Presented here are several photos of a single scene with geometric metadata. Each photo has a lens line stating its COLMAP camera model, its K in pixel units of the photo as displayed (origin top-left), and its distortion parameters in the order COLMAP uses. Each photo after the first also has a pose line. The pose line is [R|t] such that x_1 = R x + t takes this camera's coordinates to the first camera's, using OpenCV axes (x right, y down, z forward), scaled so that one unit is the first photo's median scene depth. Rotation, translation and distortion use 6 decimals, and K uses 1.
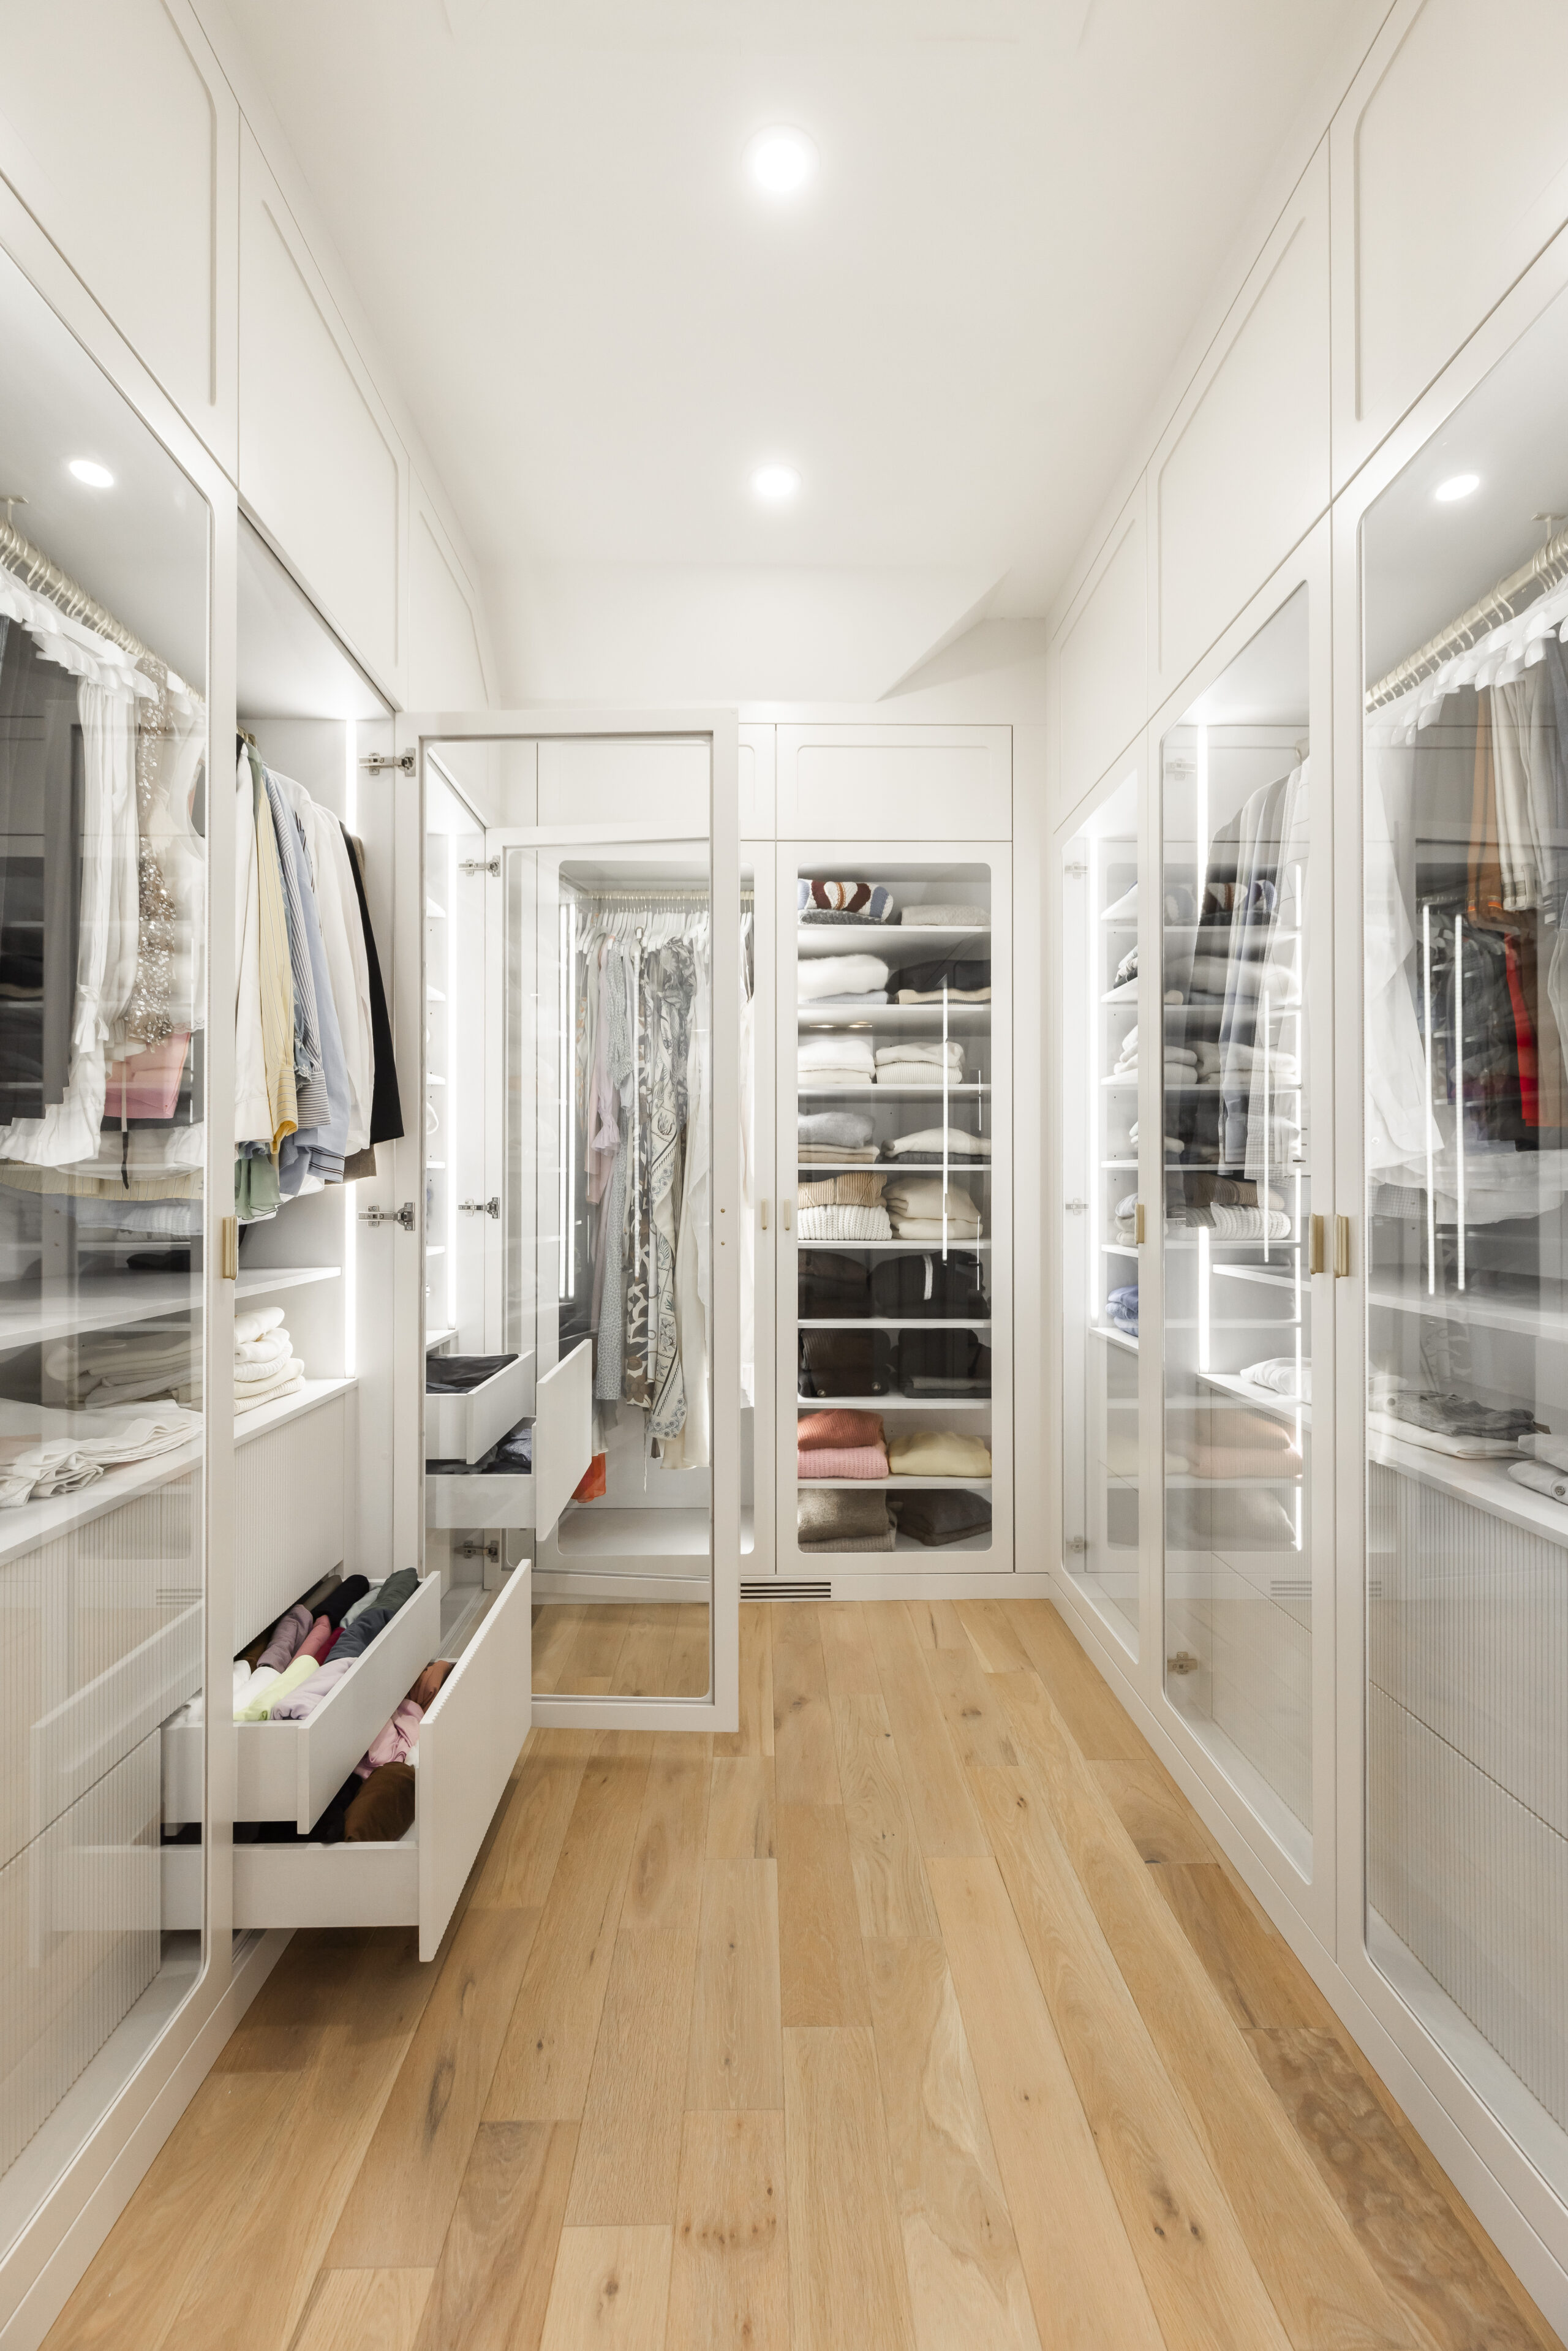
lens RADIAL K [[1065.0, 0, 795.0], [0, 1065.0, 1179.9], [0, 0, 1]] dist [0.001065, 0.001011]
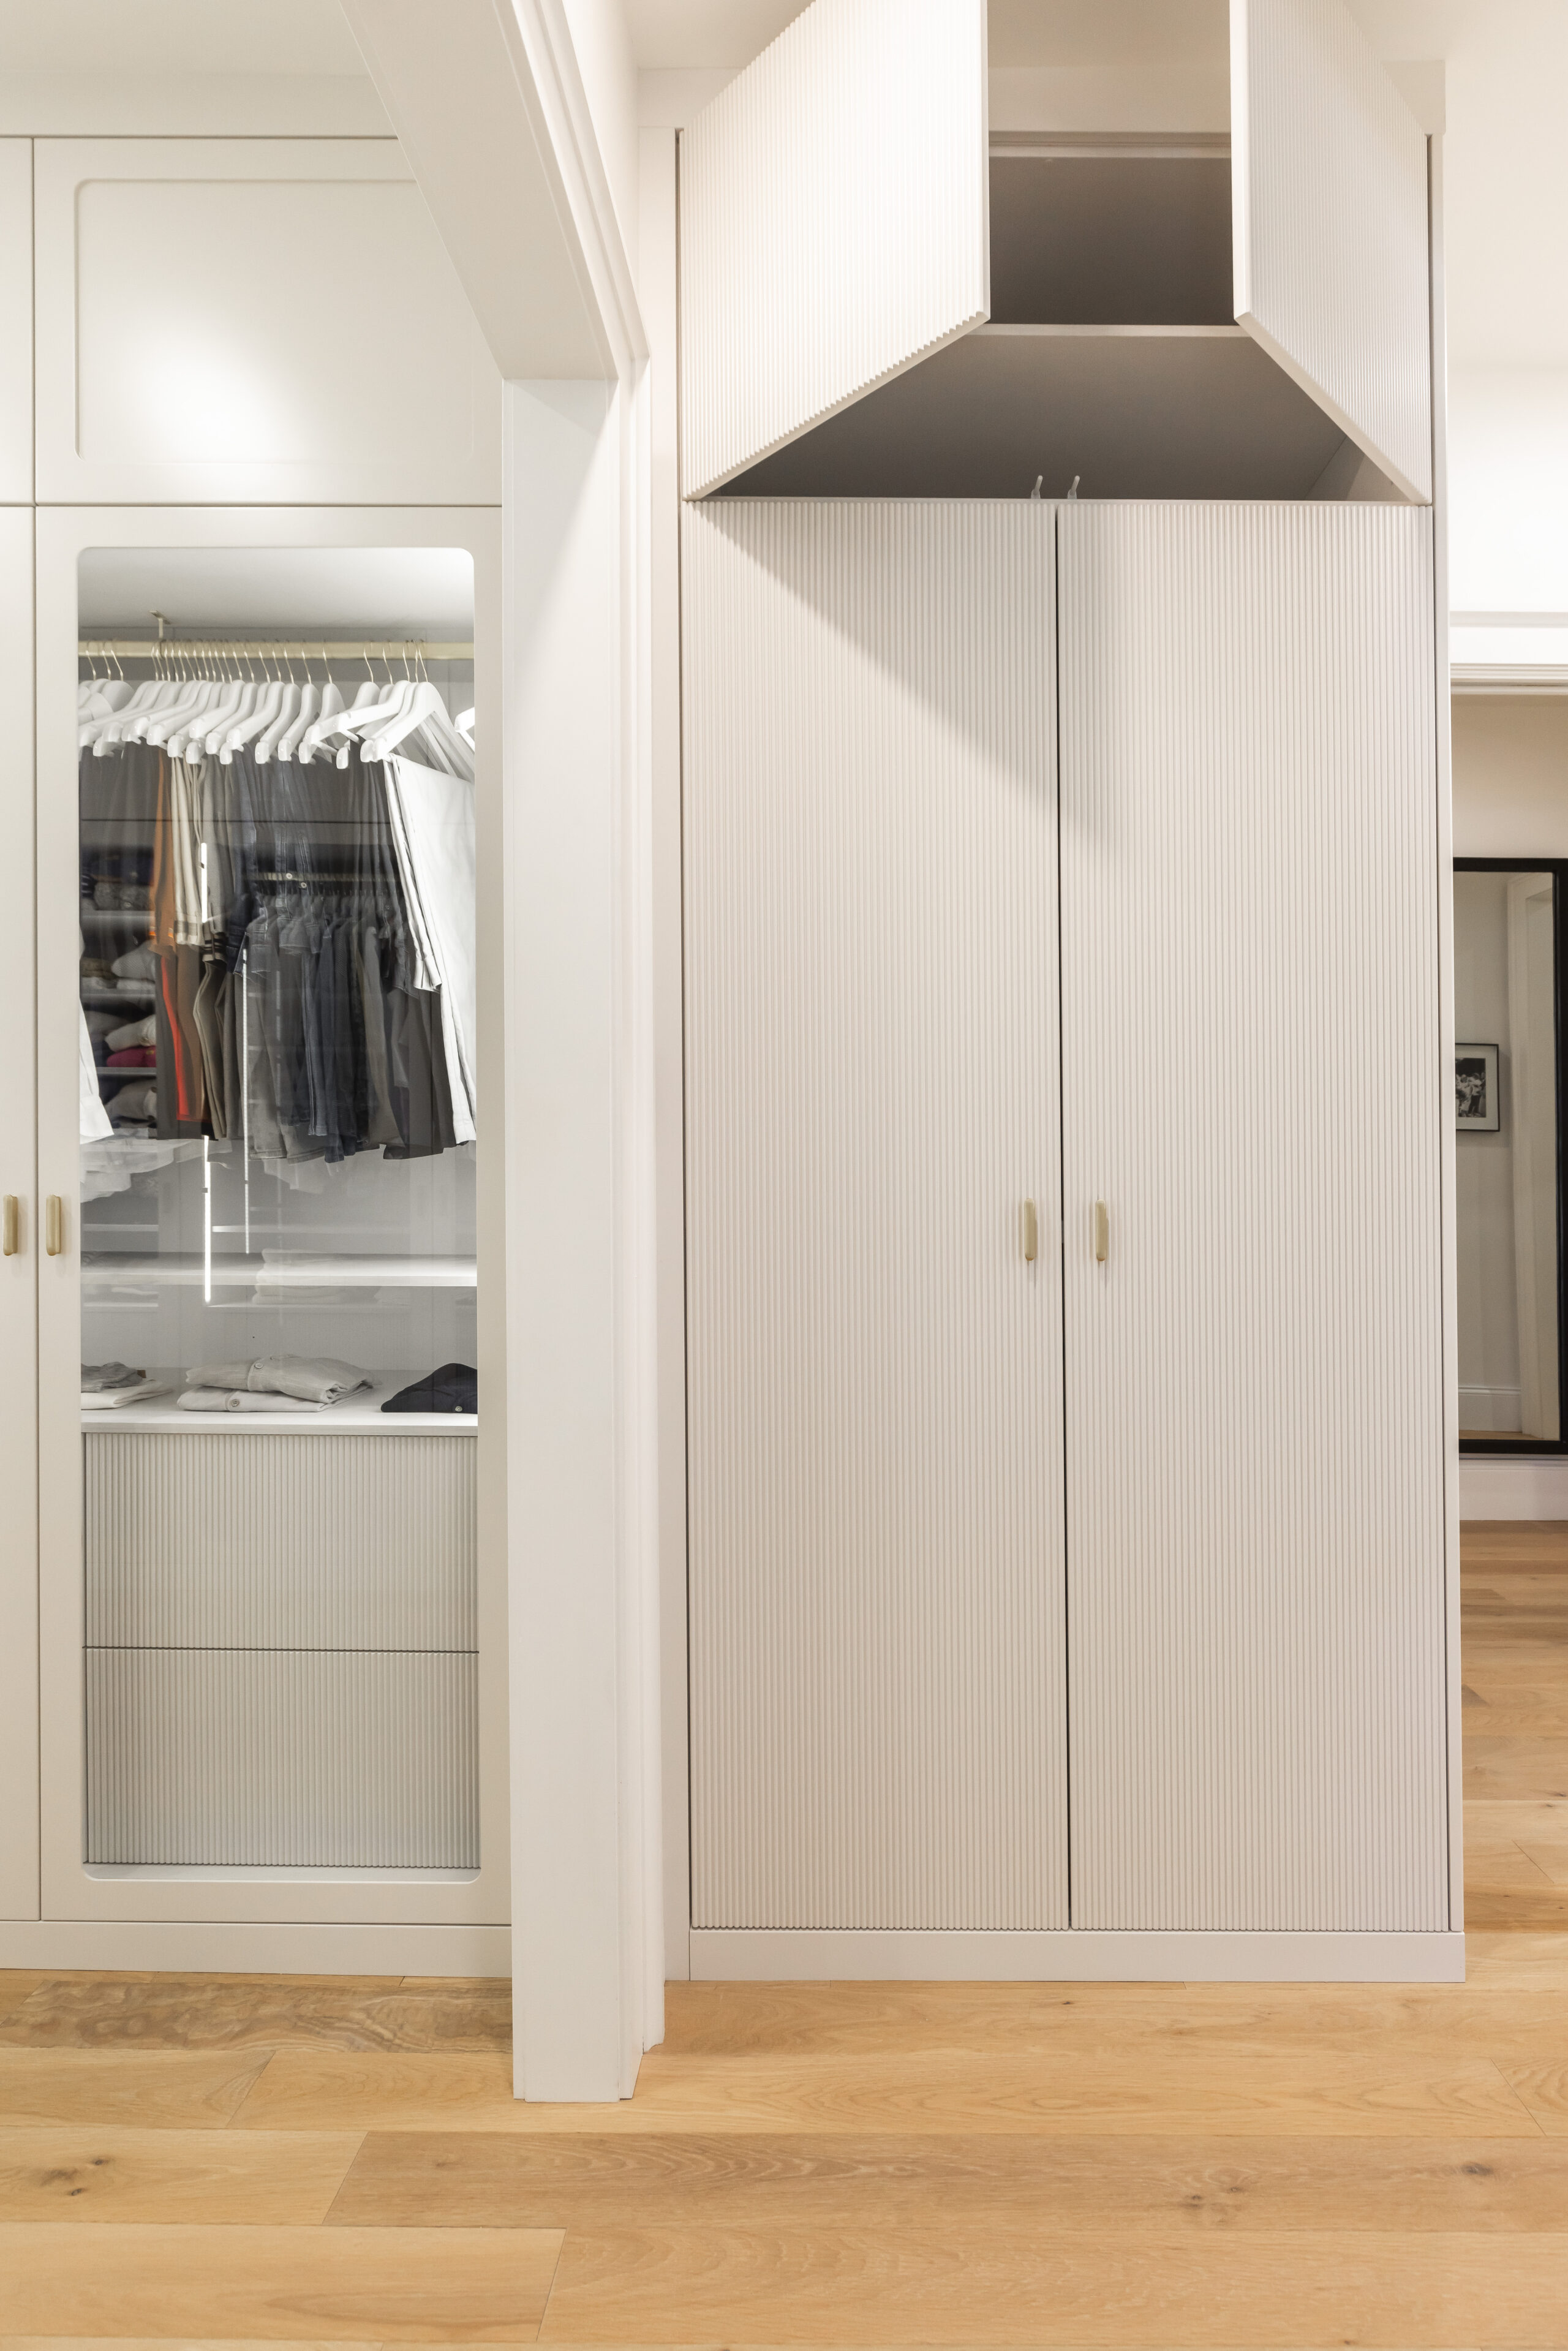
lens RADIAL K [[1143.9, 0, 861.3], [0, 1143.9, 1174.6], [0, 0, 1]] dist [-0.001256, -0.000027]
pose [[0.018784, -0.003139, 0.999819, -0.678206], [-0.005656, 0.999979, 0.003246, 0.003003], [-0.999808, -0.005716, 0.018766, 0.216461]]
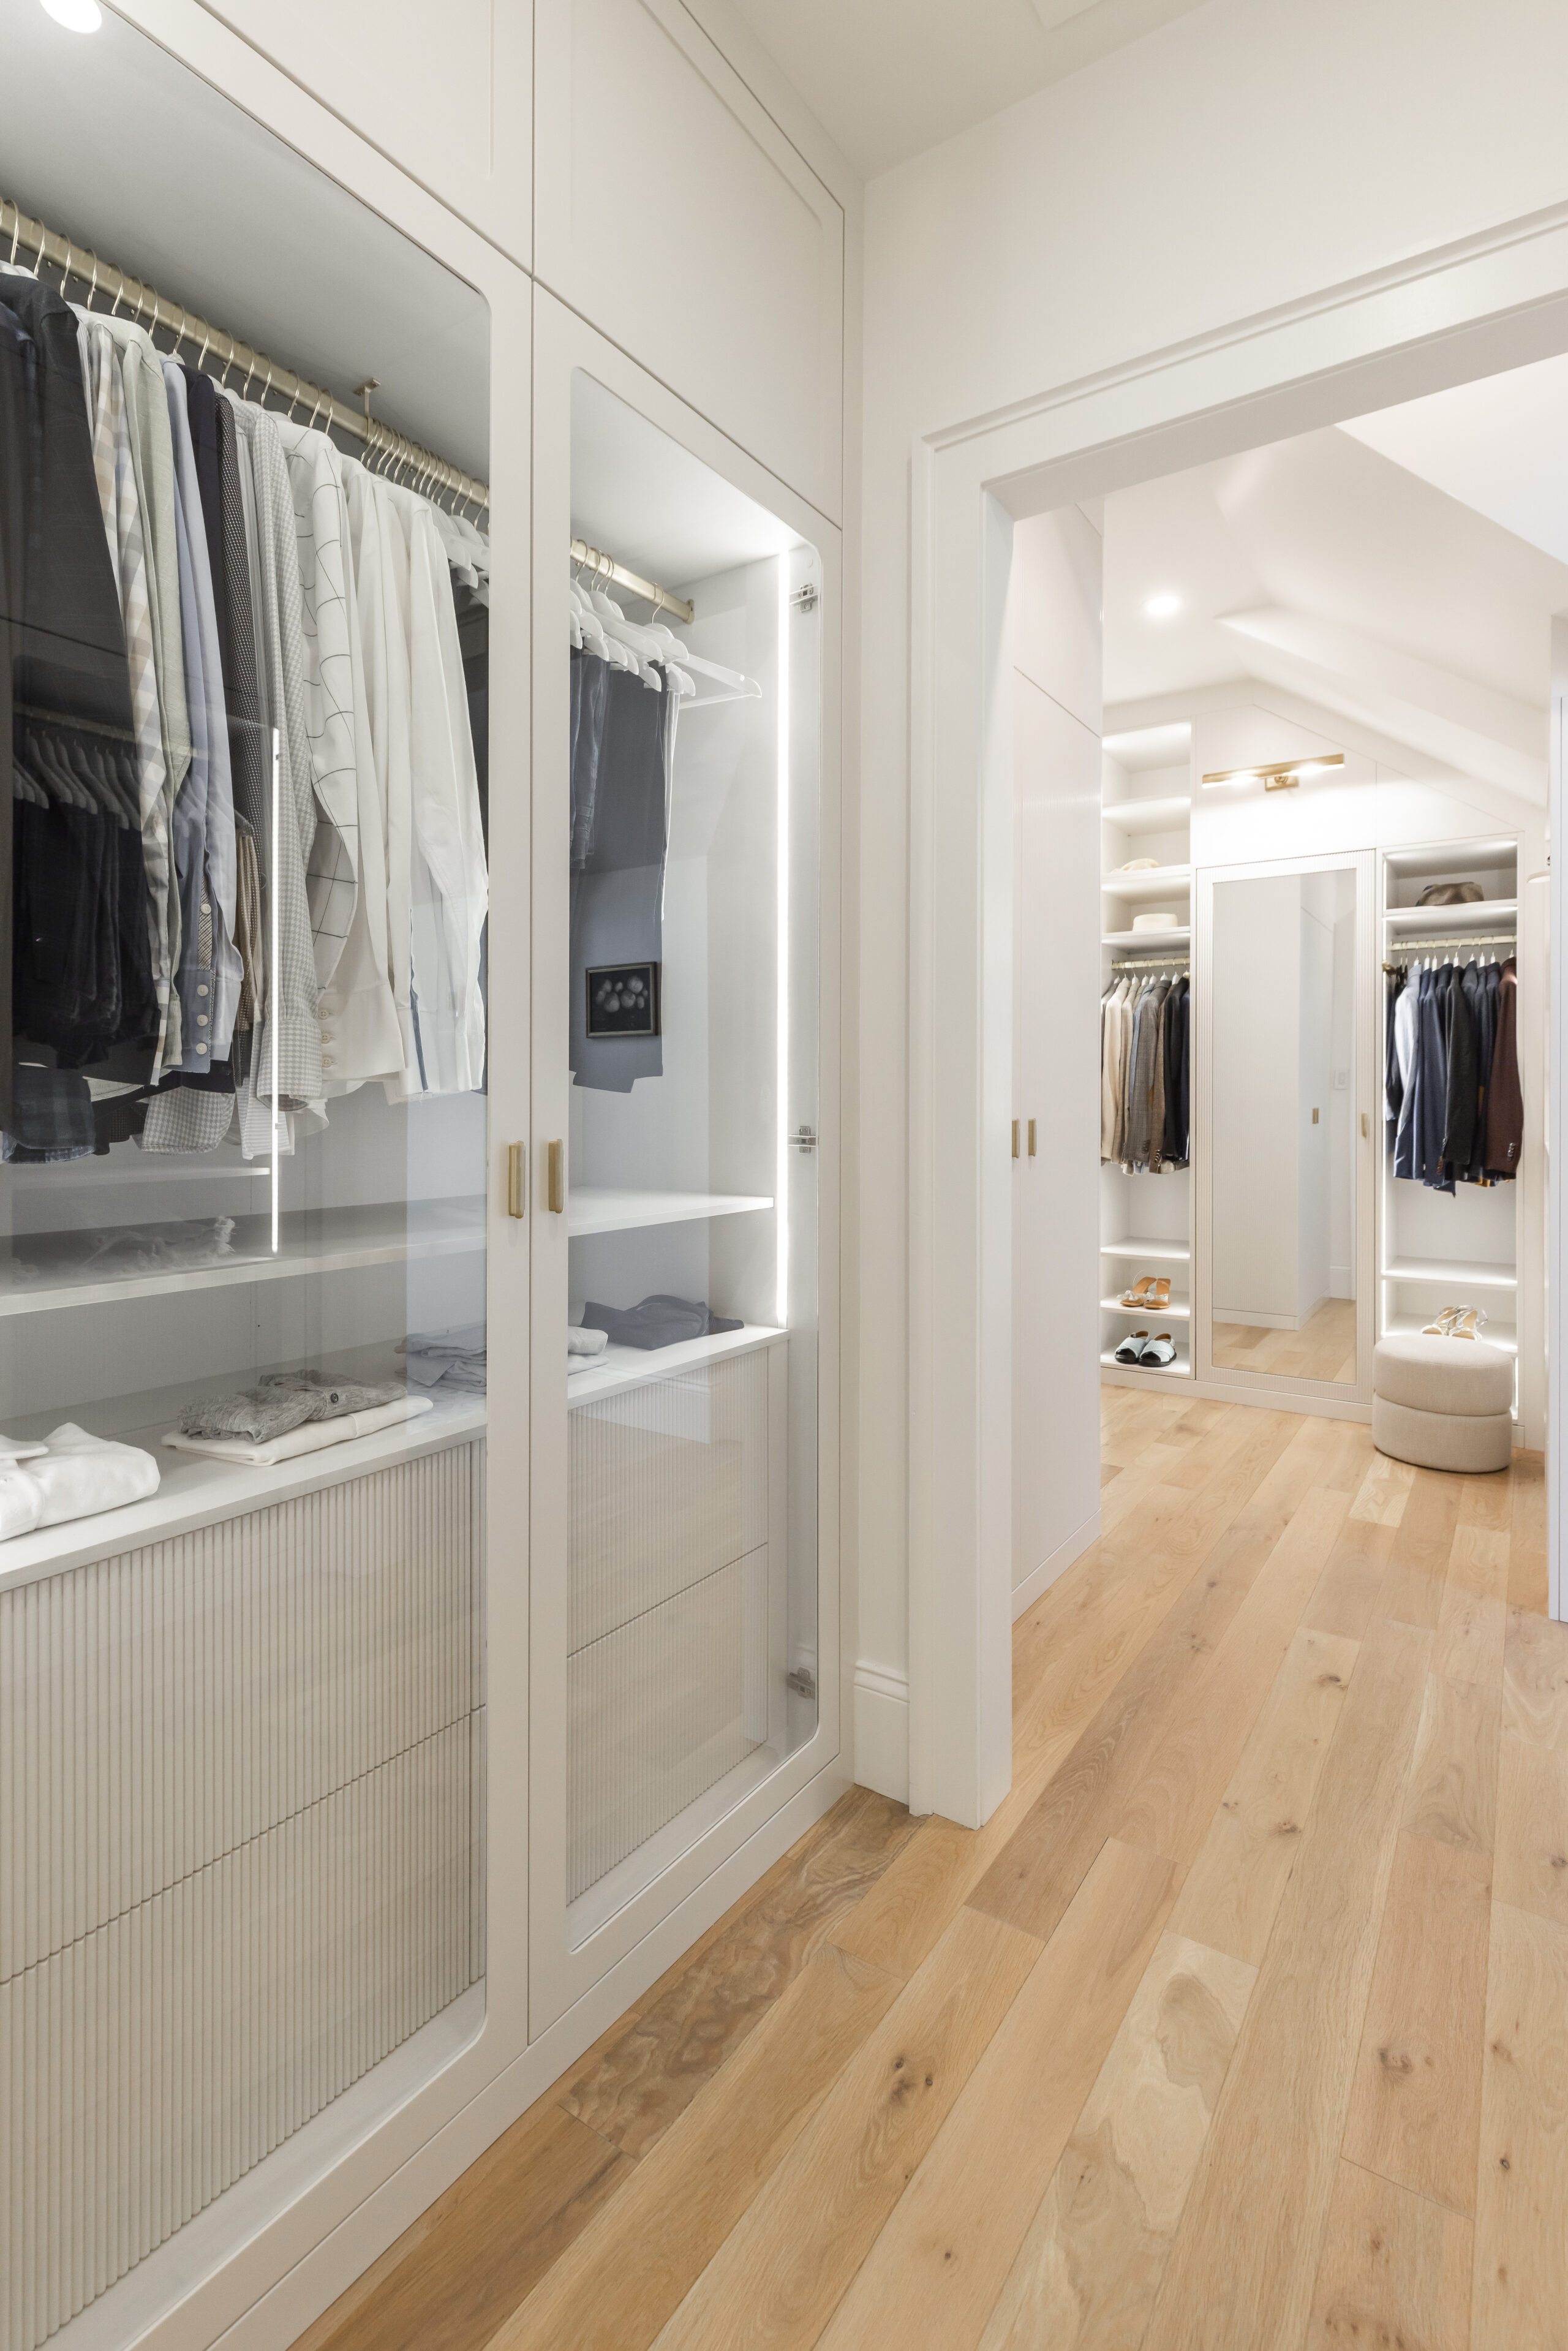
lens RADIAL K [[1065.0, 0, 795.0], [0, 1065.0, 1179.9], [0, 0, 1]] dist [0.001065, 0.001011]
pose [[-0.802130, -0.051915, 0.594889, -0.127861], [-0.004410, 0.996702, 0.081035, 0.000536], [-0.597134, 0.062377, -0.799713, 1.732489]]
